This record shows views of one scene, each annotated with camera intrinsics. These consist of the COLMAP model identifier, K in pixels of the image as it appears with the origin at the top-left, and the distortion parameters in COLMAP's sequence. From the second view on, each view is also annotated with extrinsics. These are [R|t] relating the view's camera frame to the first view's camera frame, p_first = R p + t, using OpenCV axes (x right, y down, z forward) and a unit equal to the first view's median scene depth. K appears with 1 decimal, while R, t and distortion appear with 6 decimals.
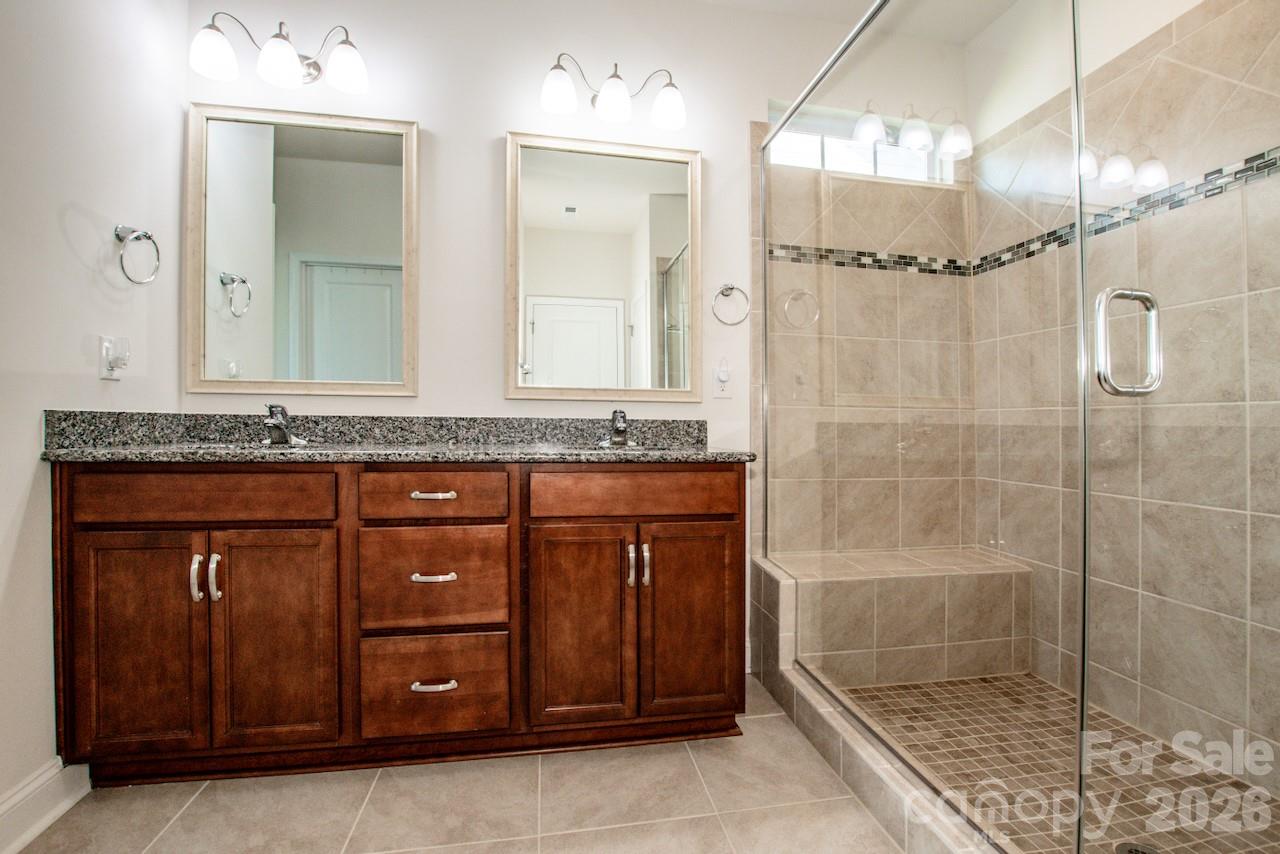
lens RADIAL K [[576.1, 0, 686.8], [0, 576.1, 429.1], [0, 0, 1]] dist [-0.026094, 0.000716]
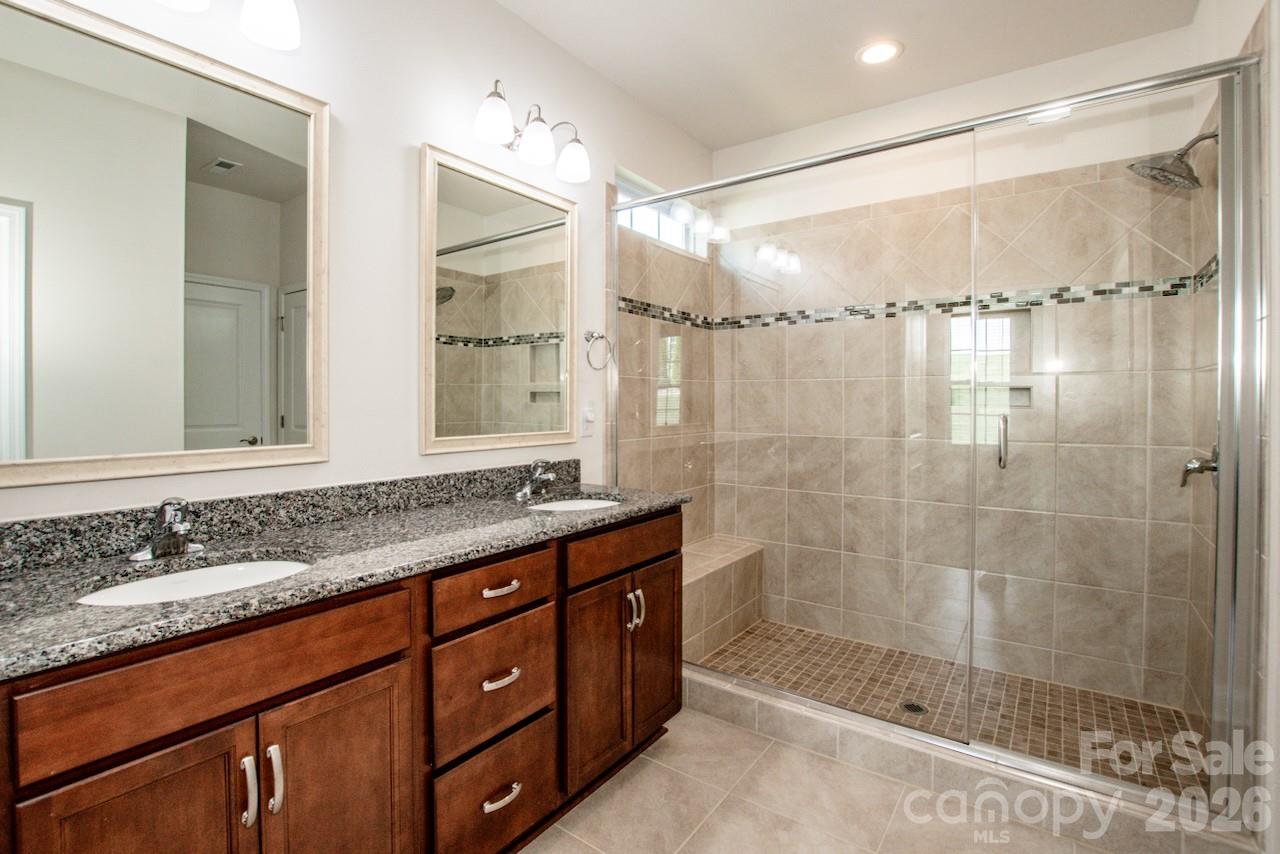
lens RADIAL K [[572.6, 0, 645.0], [0, 572.6, 420.3], [0, 0, 1]] dist [-0.034482, 0.005448]
pose [[0.758121, -0.022772, 0.651716, -0.655260], [0.009795, 0.999675, 0.023536, -0.127963], [-0.652040, -0.011459, 0.758098, 0.144595]]
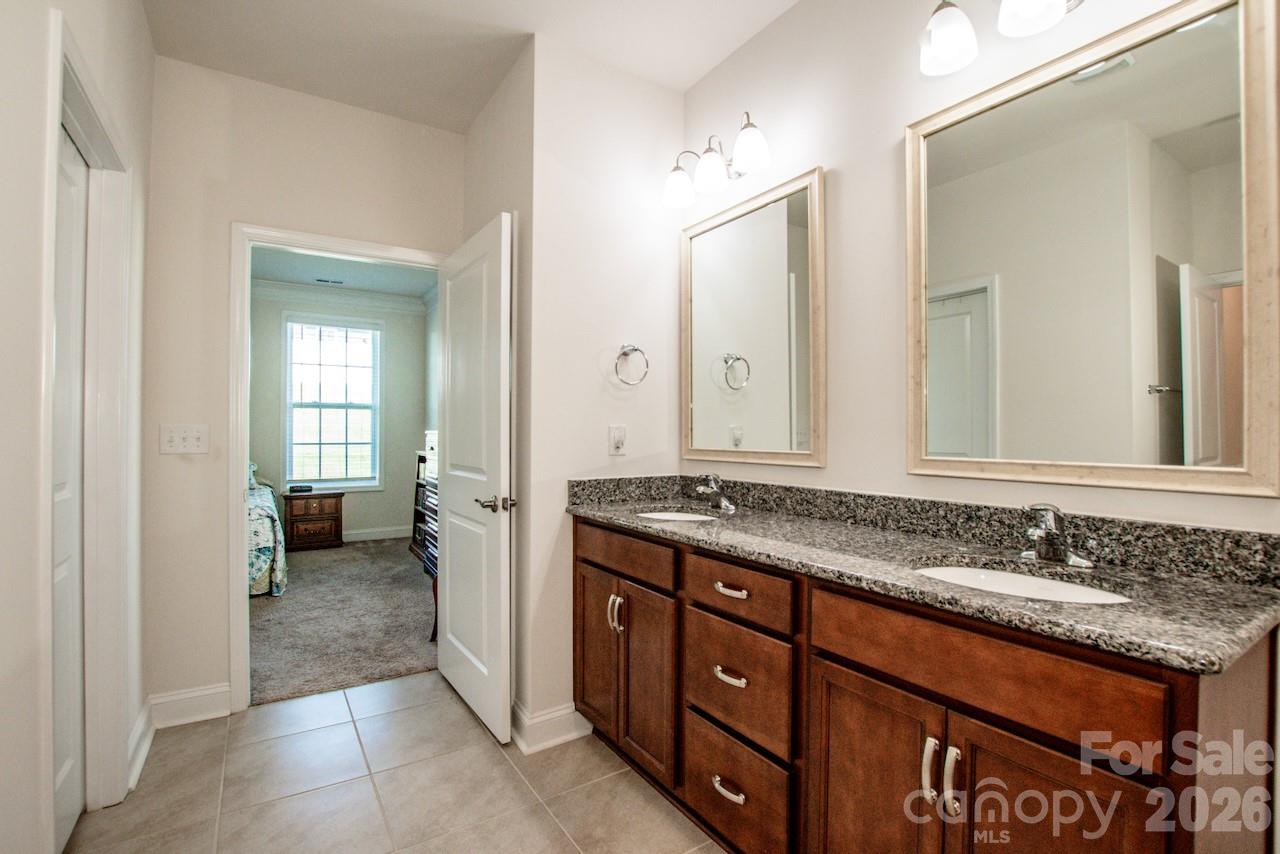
lens RADIAL K [[602.3, 0, 640.0], [0, 602.3, 427.0], [0, 0, 1]] dist [-0.036039, 0.001088]
pose [[0.337353, -0.010340, -0.941321, 0.345002], [-0.011150, 0.999826, -0.014978, -0.106200], [0.941312, 0.015549, 0.337179, 0.405692]]
